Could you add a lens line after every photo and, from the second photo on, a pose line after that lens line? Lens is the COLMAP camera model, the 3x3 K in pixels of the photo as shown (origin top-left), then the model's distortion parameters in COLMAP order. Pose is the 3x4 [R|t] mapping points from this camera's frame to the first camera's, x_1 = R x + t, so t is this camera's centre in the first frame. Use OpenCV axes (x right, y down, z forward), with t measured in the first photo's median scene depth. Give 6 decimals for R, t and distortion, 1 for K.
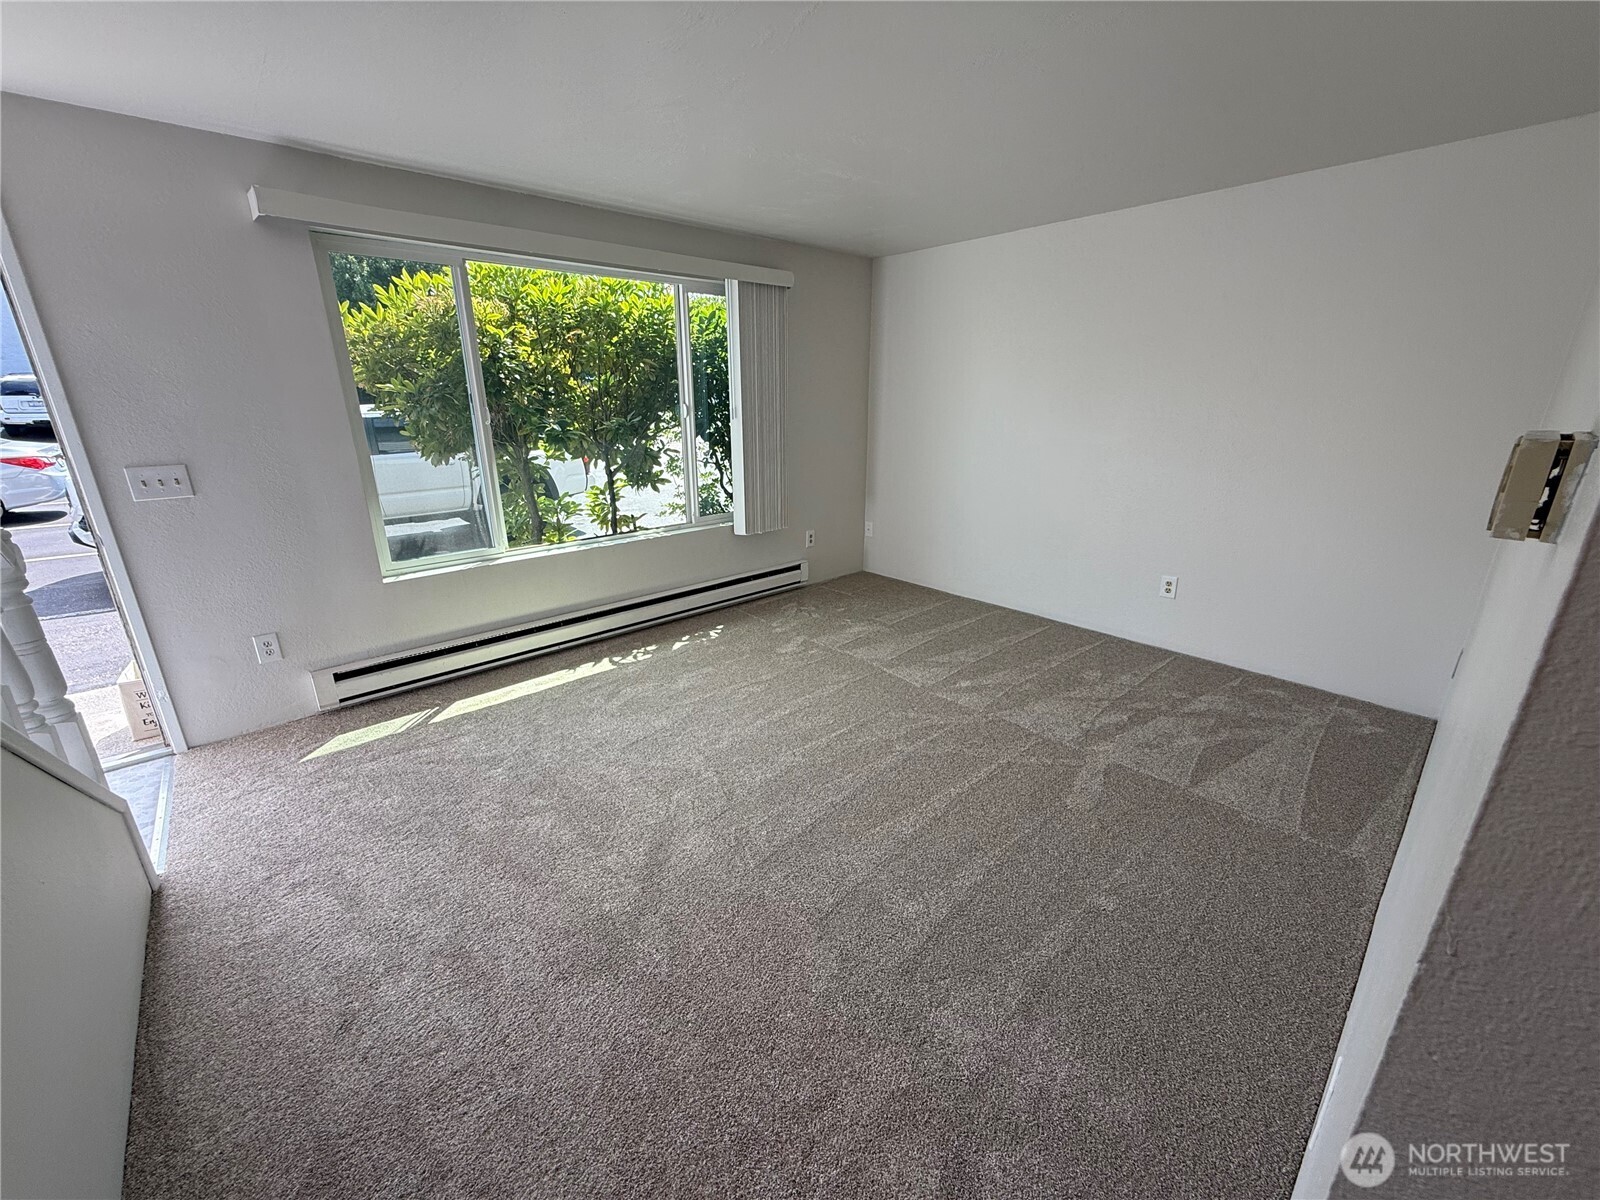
lens RADIAL K [[642.7, 0, 791.2], [0, 642.7, 600.5], [0, 0, 1]] dist [-0.003897, -0.000646]
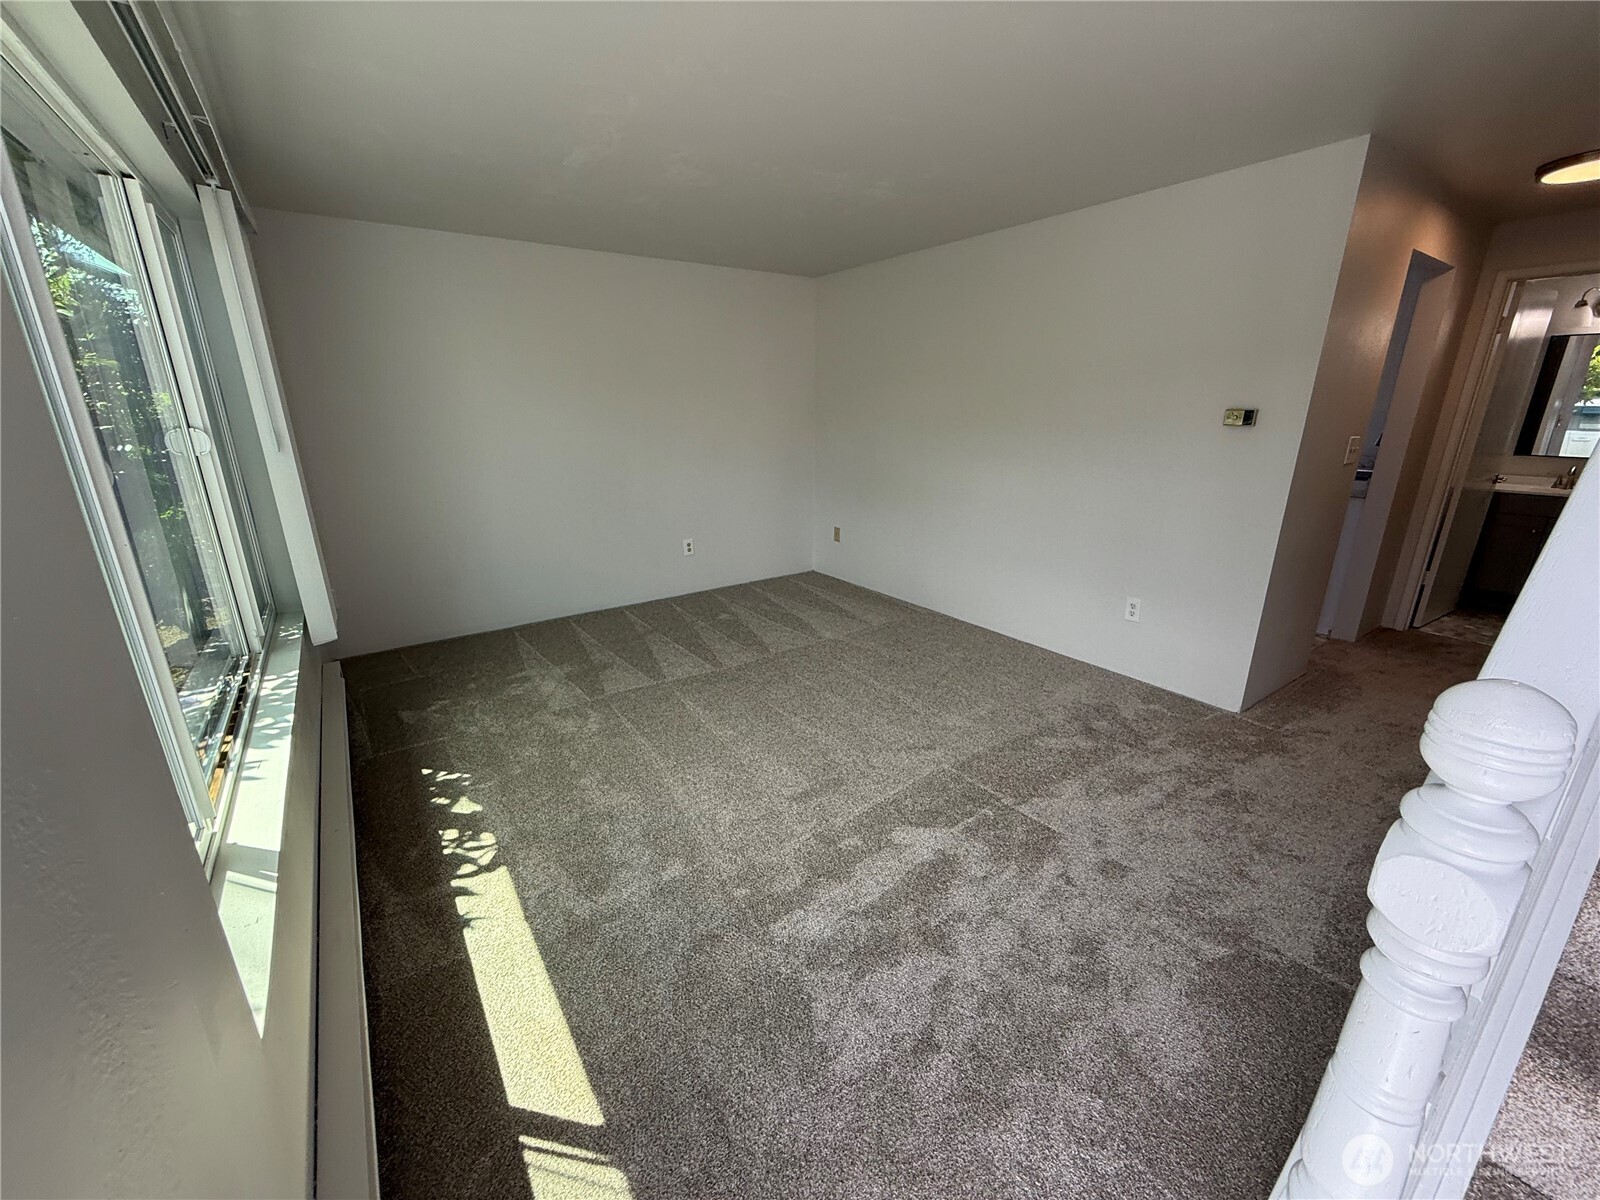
lens RADIAL K [[642.7, 0, 788.5], [0, 642.7, 599.3], [0, 0, 1]] dist [-0.003897, -0.000646]
pose [[0.135084, -0.285772, 0.948729, -0.689697], [0.321589, 0.918315, 0.230821, -0.163757], [-0.937194, 0.273921, 0.215951, 0.542414]]
